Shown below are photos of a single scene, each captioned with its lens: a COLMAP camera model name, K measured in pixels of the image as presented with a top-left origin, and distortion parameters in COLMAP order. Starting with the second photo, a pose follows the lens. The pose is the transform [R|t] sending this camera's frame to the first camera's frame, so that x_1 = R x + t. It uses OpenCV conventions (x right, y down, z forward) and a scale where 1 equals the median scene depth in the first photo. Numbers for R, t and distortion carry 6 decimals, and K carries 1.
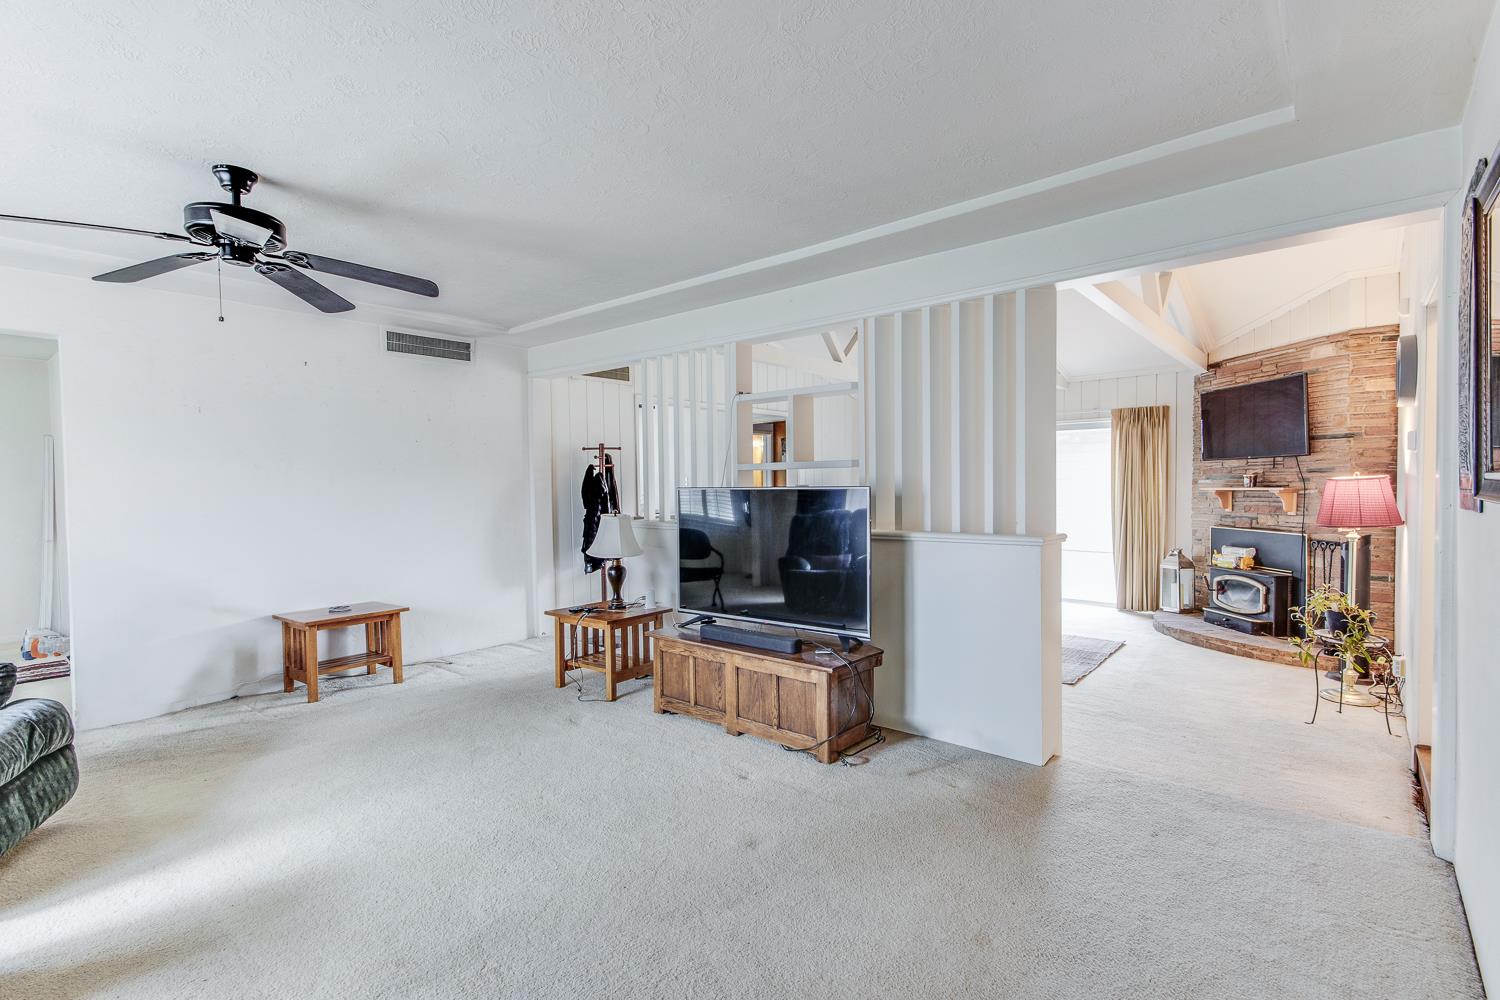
lens RADIAL K [[693.0, 0, 750.0], [0, 693.0, 503.9], [0, 0, 1]] dist [0.012067, -0.000151]
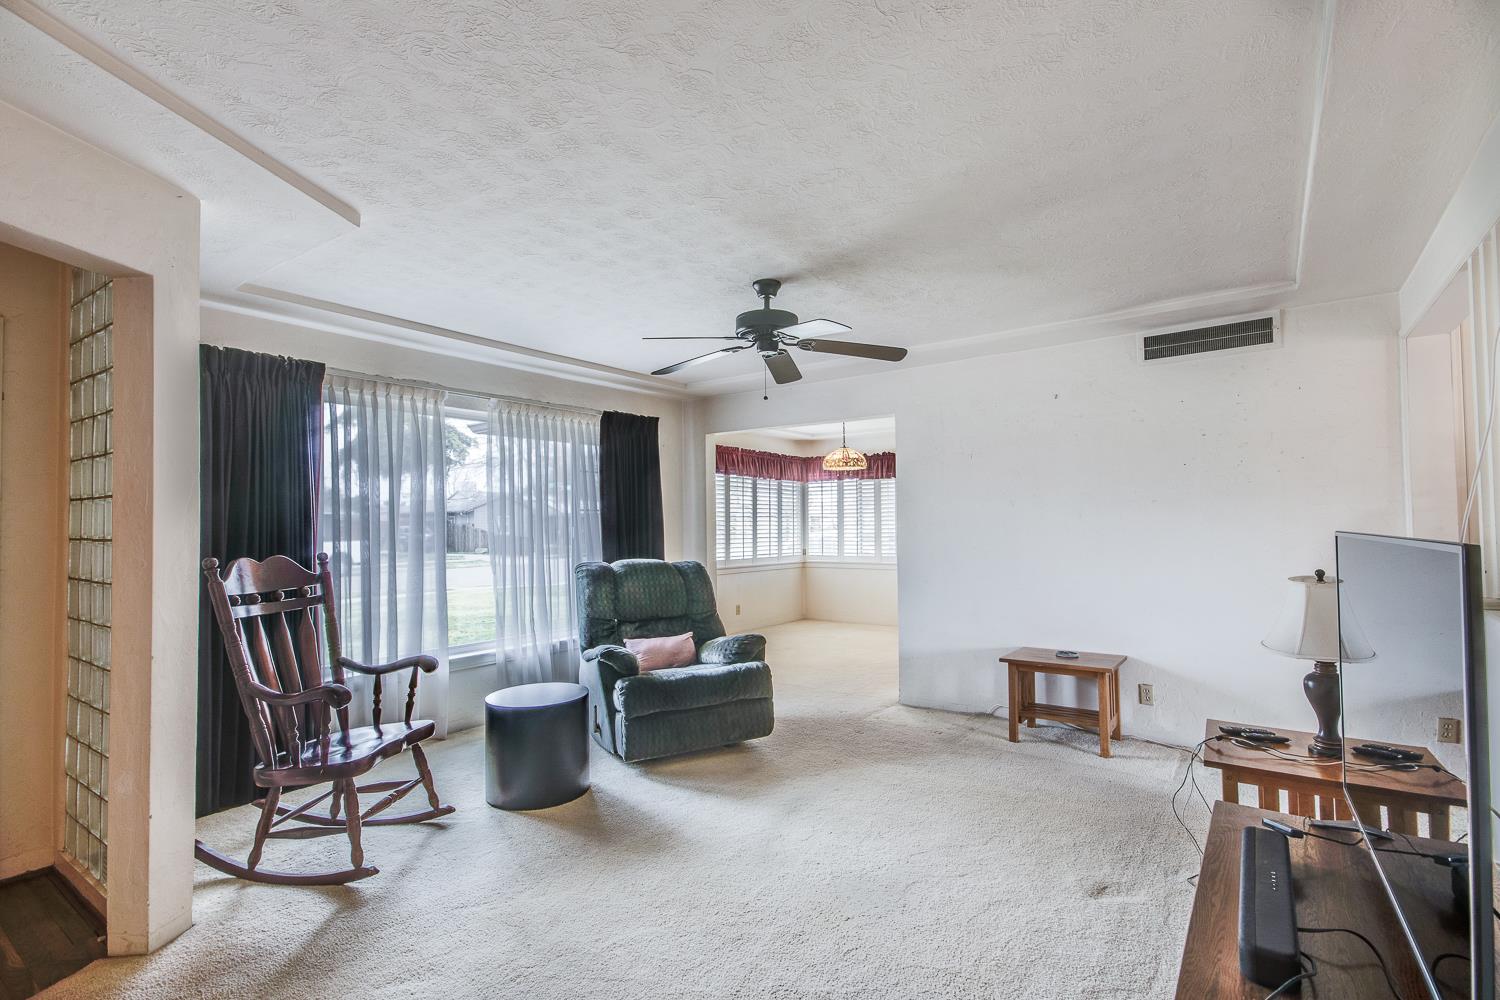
lens RADIAL K [[693.0, 0, 750.0], [0, 693.0, 503.9], [0, 0, 1]] dist [0.012067, -0.000151]
pose [[0.078693, -0.021684, -0.996663, 0.315285], [-0.015855, 0.999610, -0.023000, -0.022015], [0.996773, 0.017612, 0.078319, 0.522261]]
